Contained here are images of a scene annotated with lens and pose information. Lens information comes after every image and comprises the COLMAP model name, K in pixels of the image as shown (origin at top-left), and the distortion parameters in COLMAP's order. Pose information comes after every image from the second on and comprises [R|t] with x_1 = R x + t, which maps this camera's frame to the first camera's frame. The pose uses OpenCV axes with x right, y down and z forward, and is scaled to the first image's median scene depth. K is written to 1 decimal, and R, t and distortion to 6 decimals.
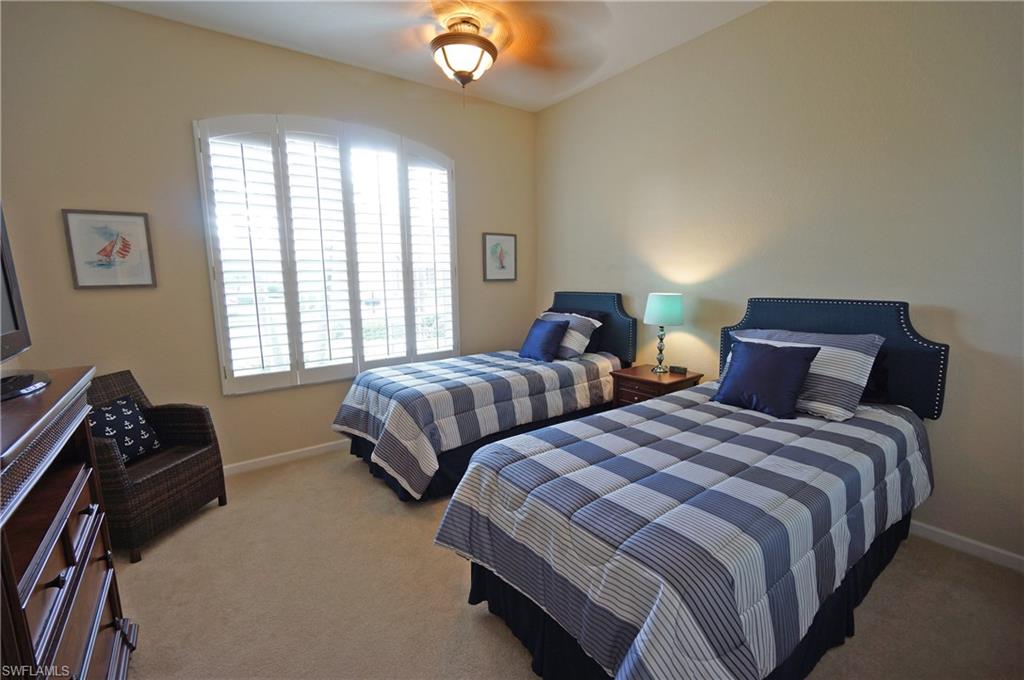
lens RADIAL K [[438.8, 0, 507.6], [0, 438.8, 340.1], [0, 0, 1]] dist [-0.011077, 0.005616]
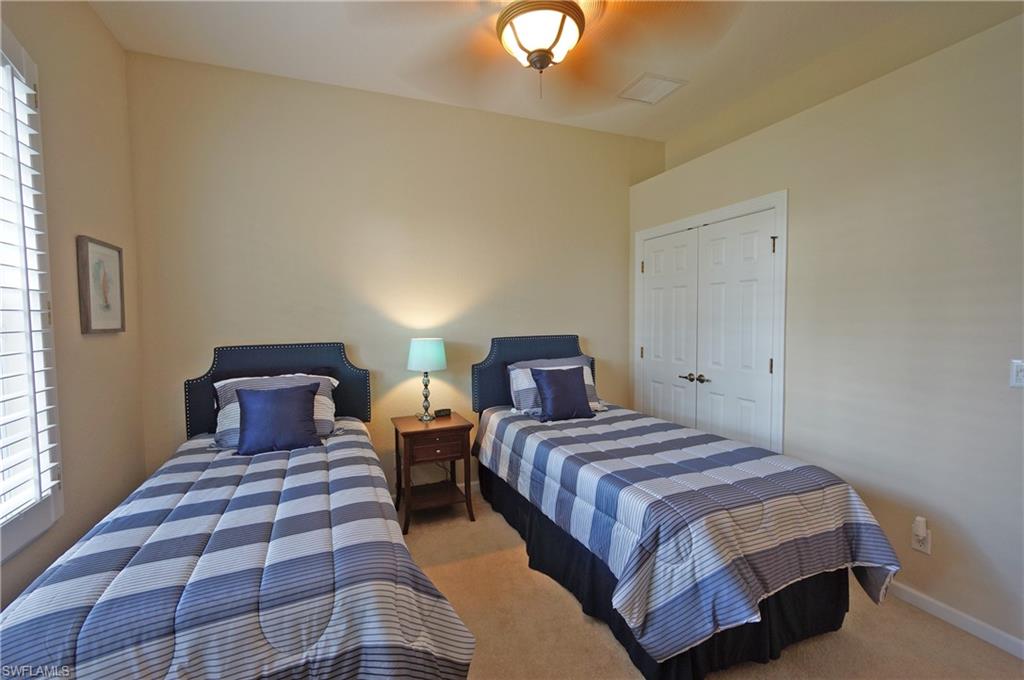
lens RADIAL K [[438.8, 0, 507.6], [0, 438.8, 340.1], [0, 0, 1]] dist [-0.011077, 0.005616]
pose [[0.246253, -0.043679, 0.968221, -0.480471], [0.150385, 0.988607, 0.006351, -0.072004], [-0.957467, 0.144042, 0.250017, 0.515034]]
